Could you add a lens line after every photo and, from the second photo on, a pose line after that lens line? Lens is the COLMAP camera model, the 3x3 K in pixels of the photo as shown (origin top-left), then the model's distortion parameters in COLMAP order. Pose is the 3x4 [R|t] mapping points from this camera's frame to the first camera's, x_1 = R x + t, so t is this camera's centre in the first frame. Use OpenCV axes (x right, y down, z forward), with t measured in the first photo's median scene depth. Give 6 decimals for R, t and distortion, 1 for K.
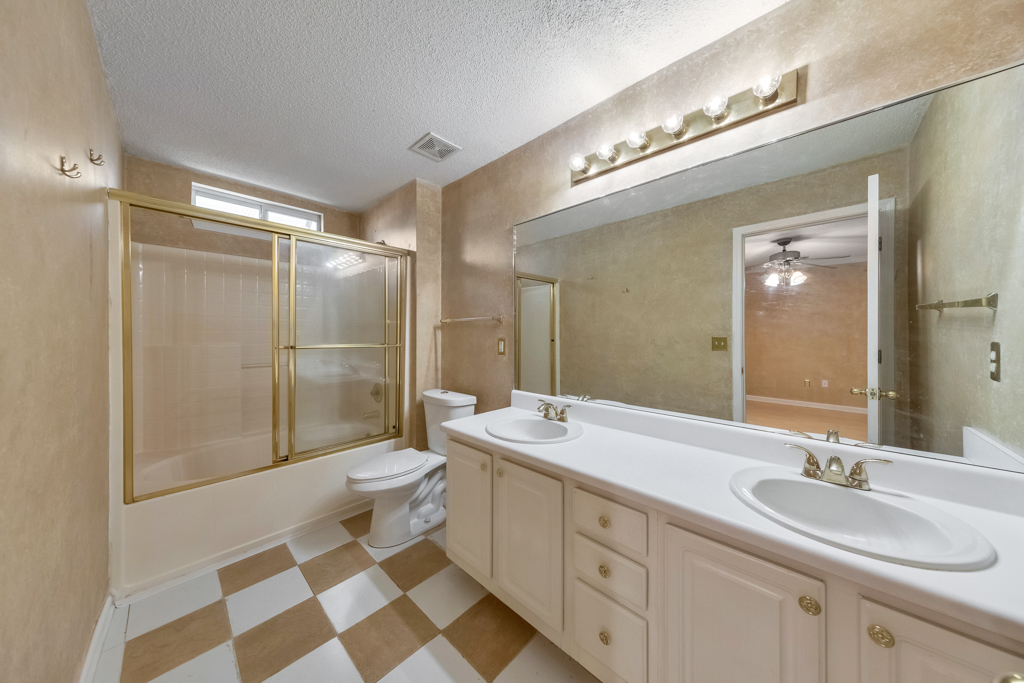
lens RADIAL K [[323.2, 0, 515.2], [0, 323.2, 331.7], [0, 0, 1]] dist [0.005484, -0.000103]
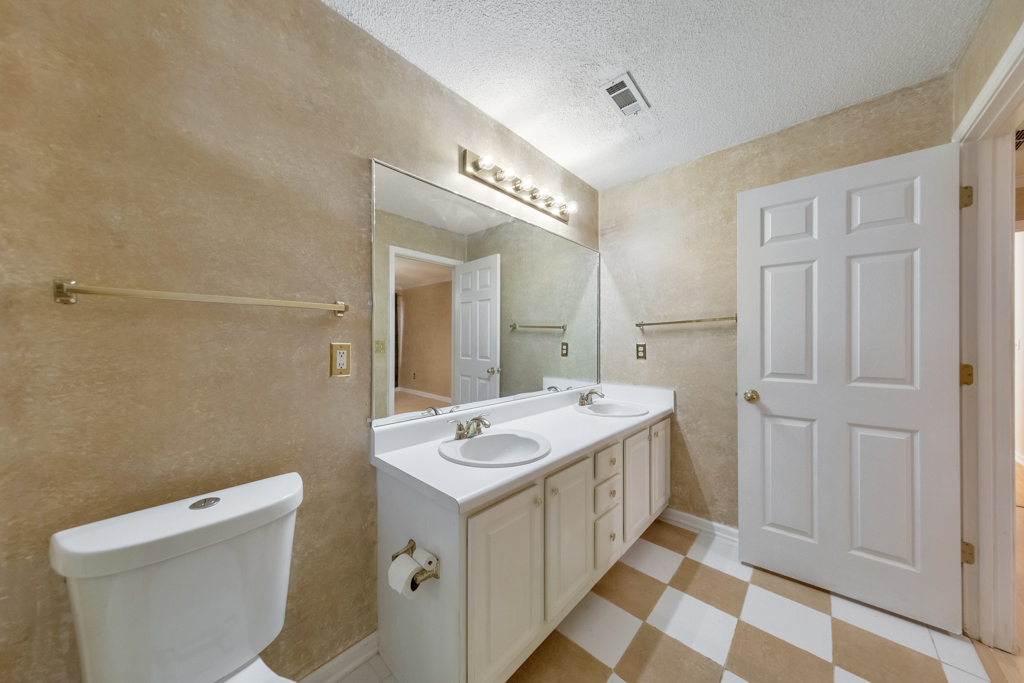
lens RADIAL K [[344.2, 0, 514.8], [0, 344.2, 352.5], [0, 0, 1]] dist [-0.032134, -0.000016]
pose [[-0.053940, -0.035586, 0.997910, -0.873209], [-0.012232, 0.999313, 0.034975, 0.013103], [-0.998469, -0.010320, -0.054338, 0.995968]]
